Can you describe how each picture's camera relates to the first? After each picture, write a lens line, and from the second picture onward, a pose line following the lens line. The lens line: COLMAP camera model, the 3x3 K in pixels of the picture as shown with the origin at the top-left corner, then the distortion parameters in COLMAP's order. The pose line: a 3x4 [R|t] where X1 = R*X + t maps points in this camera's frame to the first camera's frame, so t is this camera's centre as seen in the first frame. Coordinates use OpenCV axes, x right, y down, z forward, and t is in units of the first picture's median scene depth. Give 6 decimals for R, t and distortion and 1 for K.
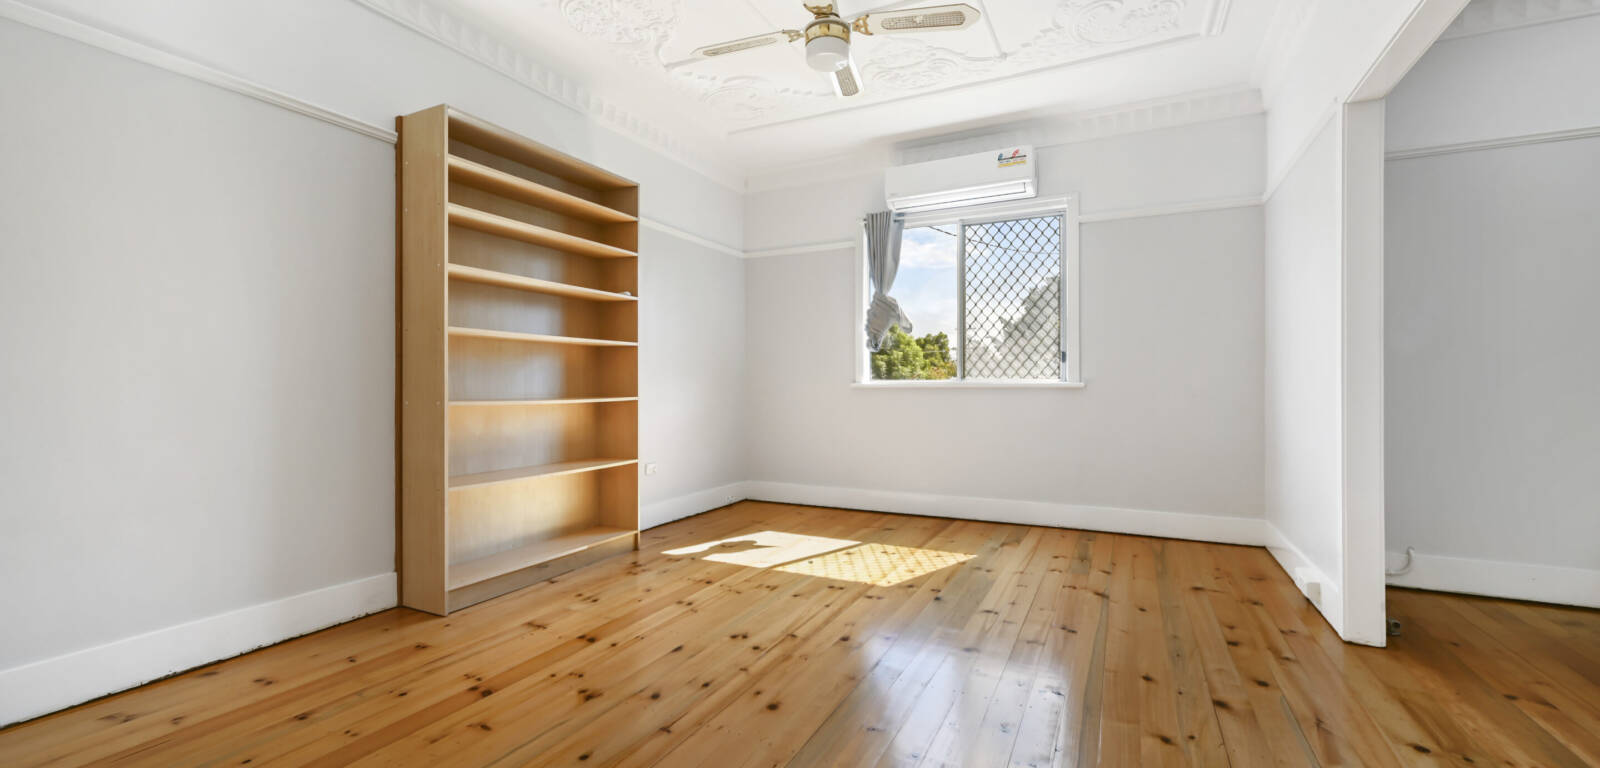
lens RADIAL K [[627.2, 0, 800.0], [0, 627.2, 384.0], [0, 0, 1]] dist [0.000605, 0.000039]
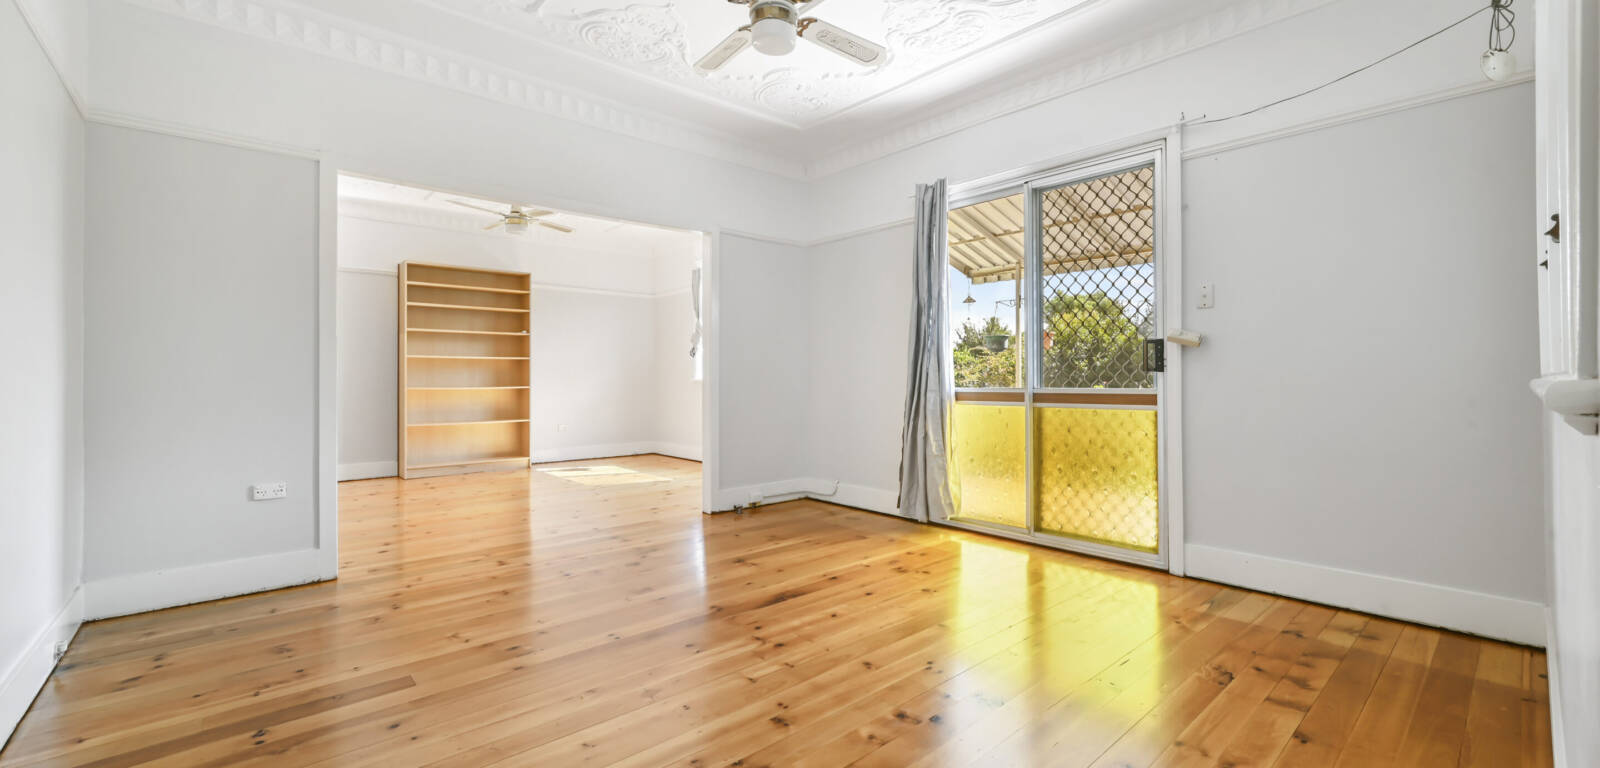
lens RADIAL K [[635.7, 0, 796.1], [0, 635.7, 369.6], [0, 0, 1]] dist [0.000260, 0.000012]
pose [[0.918653, -0.006231, -0.395017, 1.234756], [0.003330, 0.999962, -0.008028, -0.012568], [0.395052, 0.006059, 0.918639, -0.440768]]
